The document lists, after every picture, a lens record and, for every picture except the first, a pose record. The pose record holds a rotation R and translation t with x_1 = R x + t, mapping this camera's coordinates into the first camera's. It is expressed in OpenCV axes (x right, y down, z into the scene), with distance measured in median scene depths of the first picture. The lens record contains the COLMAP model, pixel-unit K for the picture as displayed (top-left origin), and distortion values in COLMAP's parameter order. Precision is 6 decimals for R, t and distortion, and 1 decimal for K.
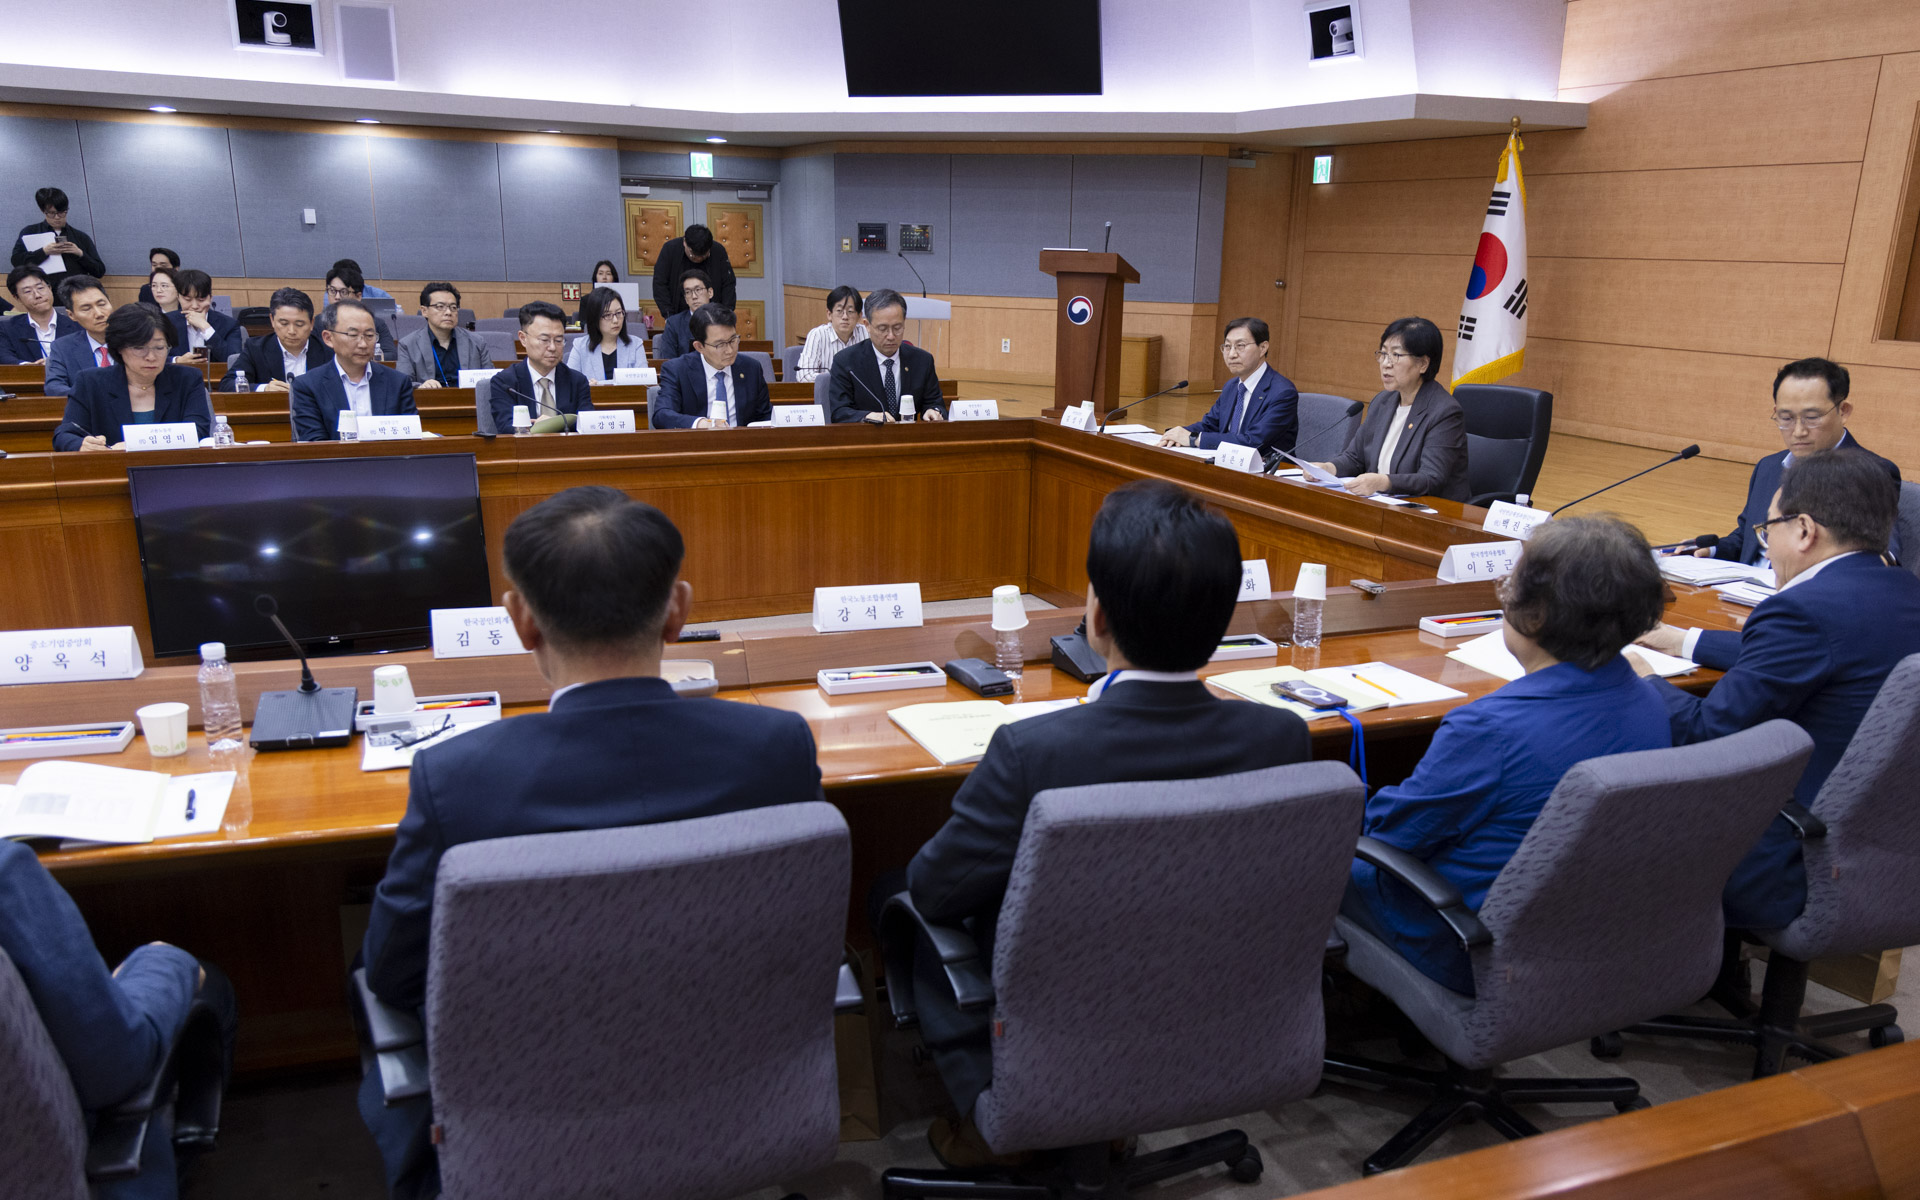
lens RADIAL K [[1453.0, 0, 1051.2], [0, 1453.0, 668.0], [0, 0, 1]] dist [0.022745, -0.007164]
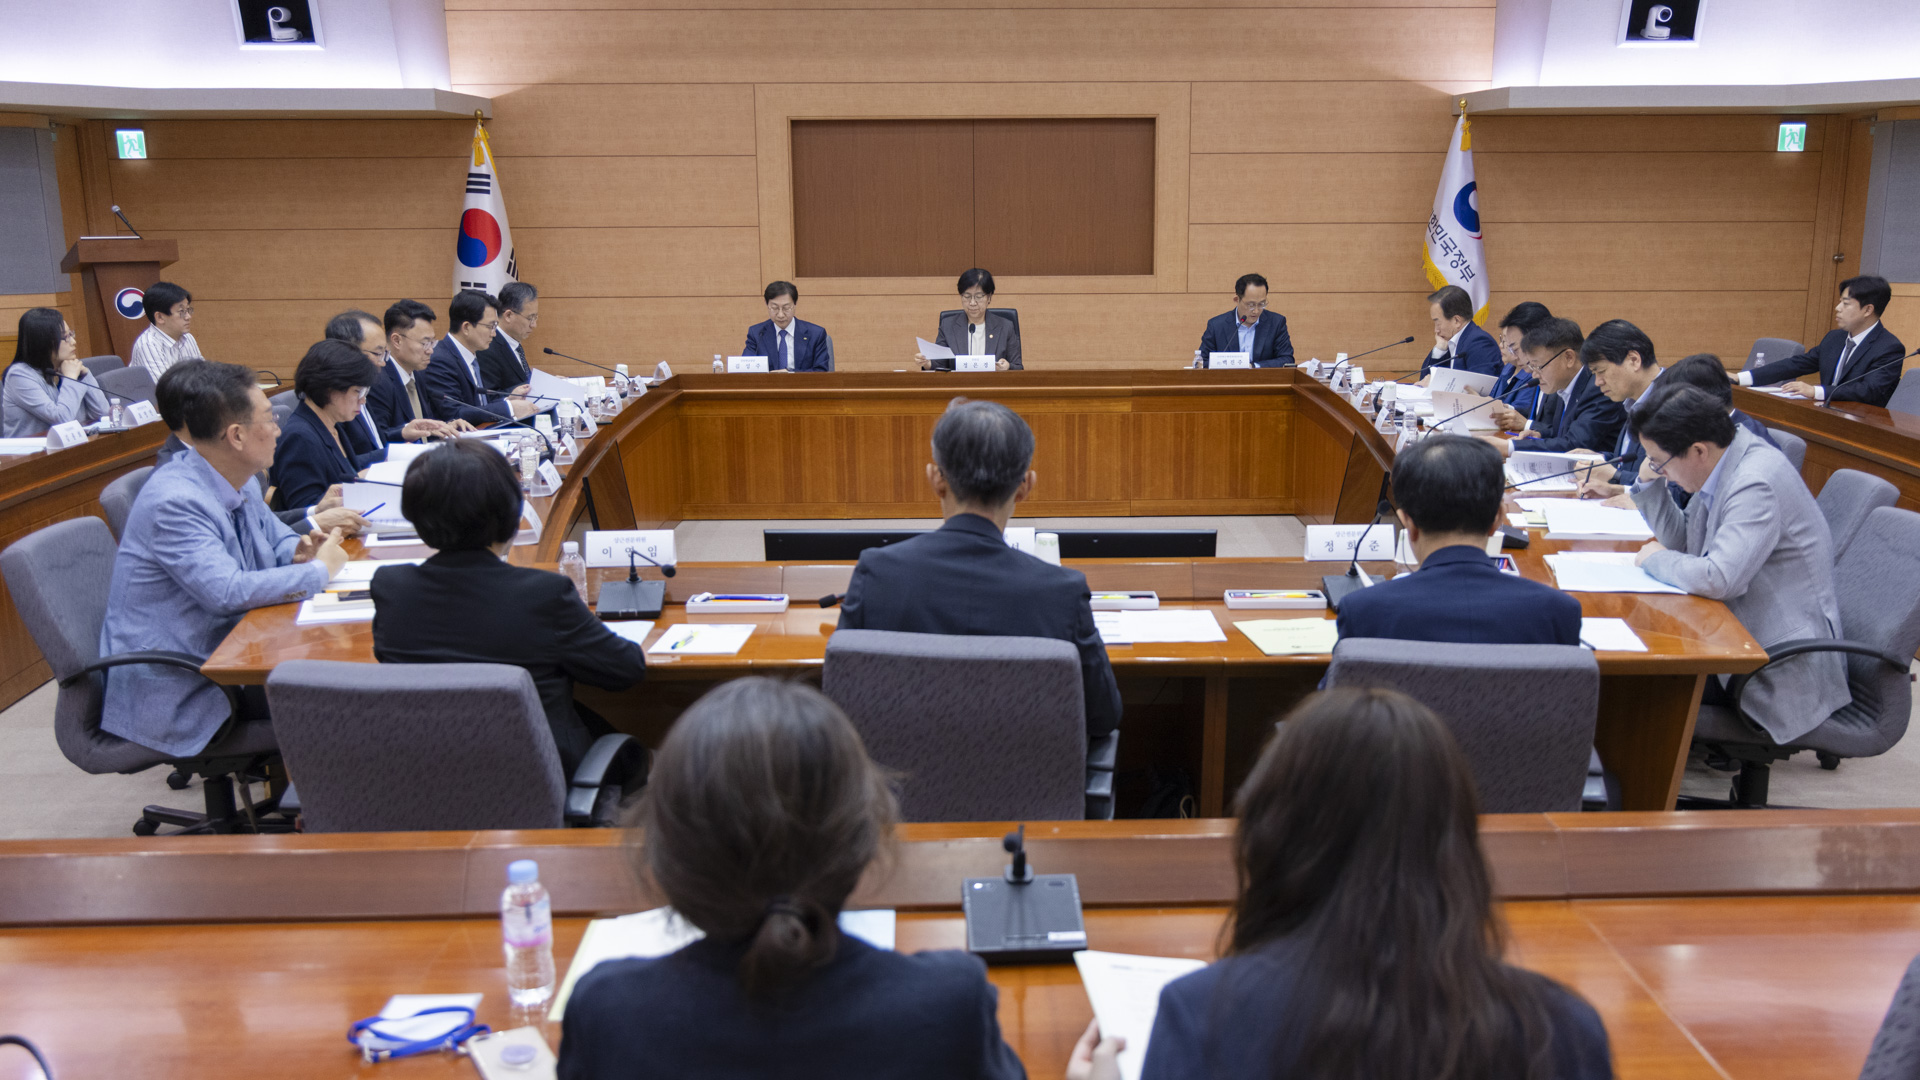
lens RADIAL K [[1648.3, 0, 966.1], [0, 1648.3, 604.4], [0, 0, 1]] dist [-0.007152, -0.002105]
pose [[0.453155, -0.231306, 0.860900, -0.709450], [0.265180, 0.957007, 0.117544, -0.054016], [-0.851076, 0.175027, 0.495010, 0.096775]]
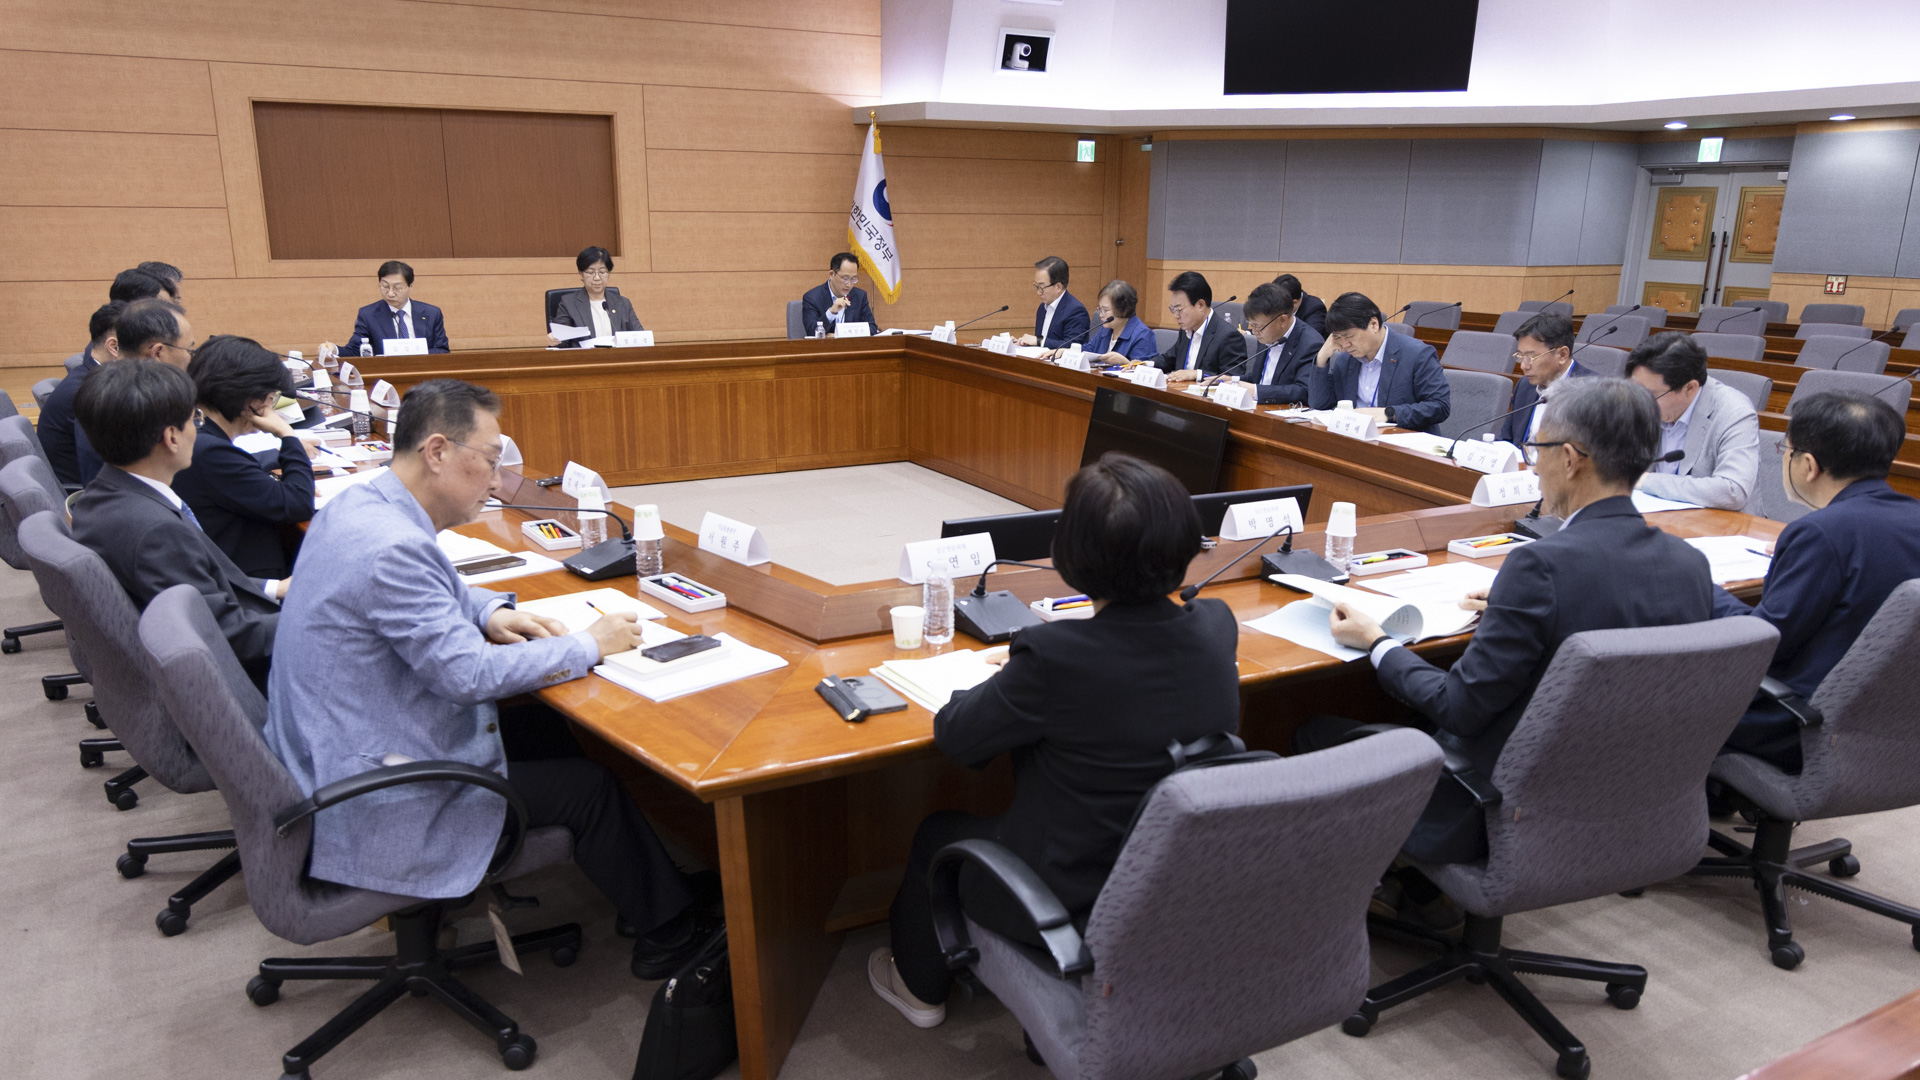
lens RADIAL K [[1325.7, 0, 911.2], [0, 1325.7, 577.8], [0, 0, 1]] dist [0.000224, 0.003839]
pose [[-0.003869, -0.290915, 0.956741, -0.679345], [0.271250, 0.920573, 0.281014, -0.112645], [-0.962501, 0.260604, 0.075350, 0.318949]]
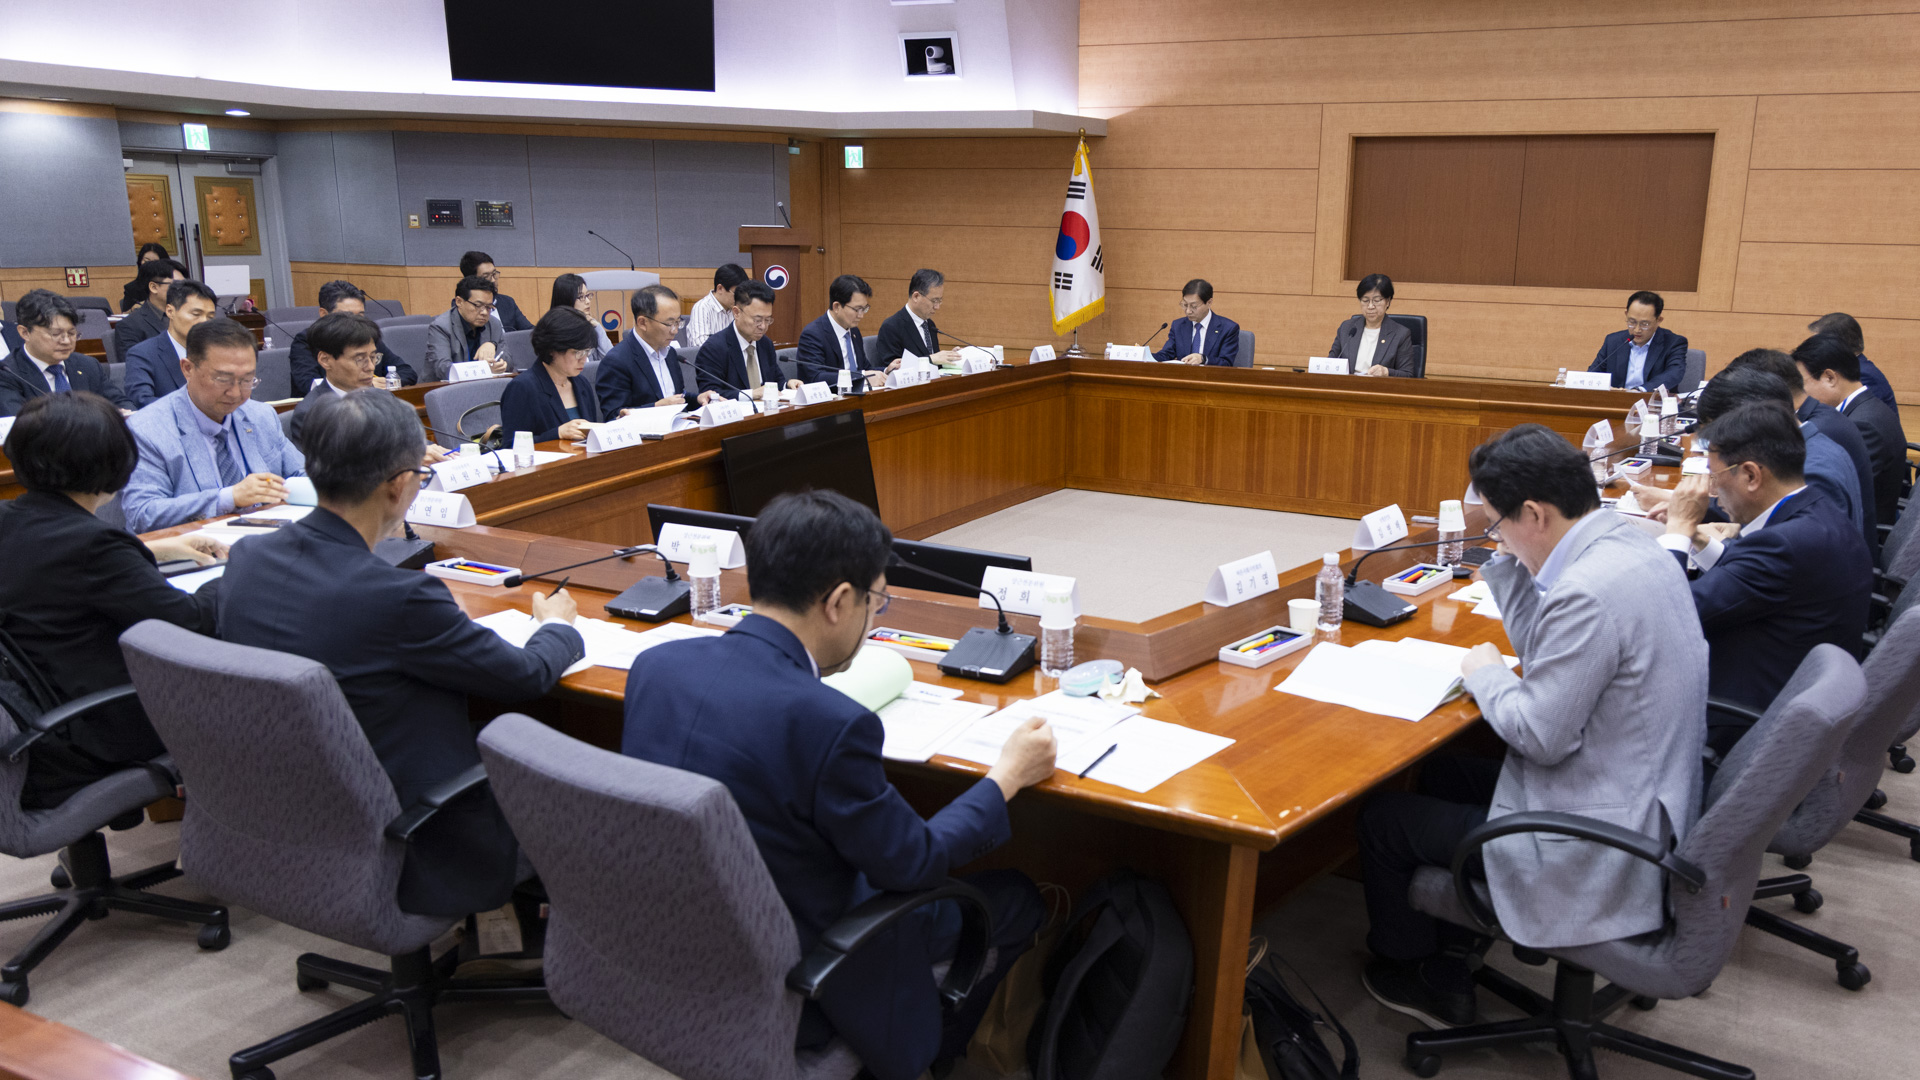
lens RADIAL K [[1369.6, 0, 1084.4], [0, 1369.6, 551.5], [0, 0, 1]] dist [-0.001934, 0.002238]
pose [[0.800759, -0.149121, 0.580127, -0.482198], [0.168821, 0.985438, 0.020280, -0.010908], [-0.574703, 0.081699, 0.814273, -0.017514]]
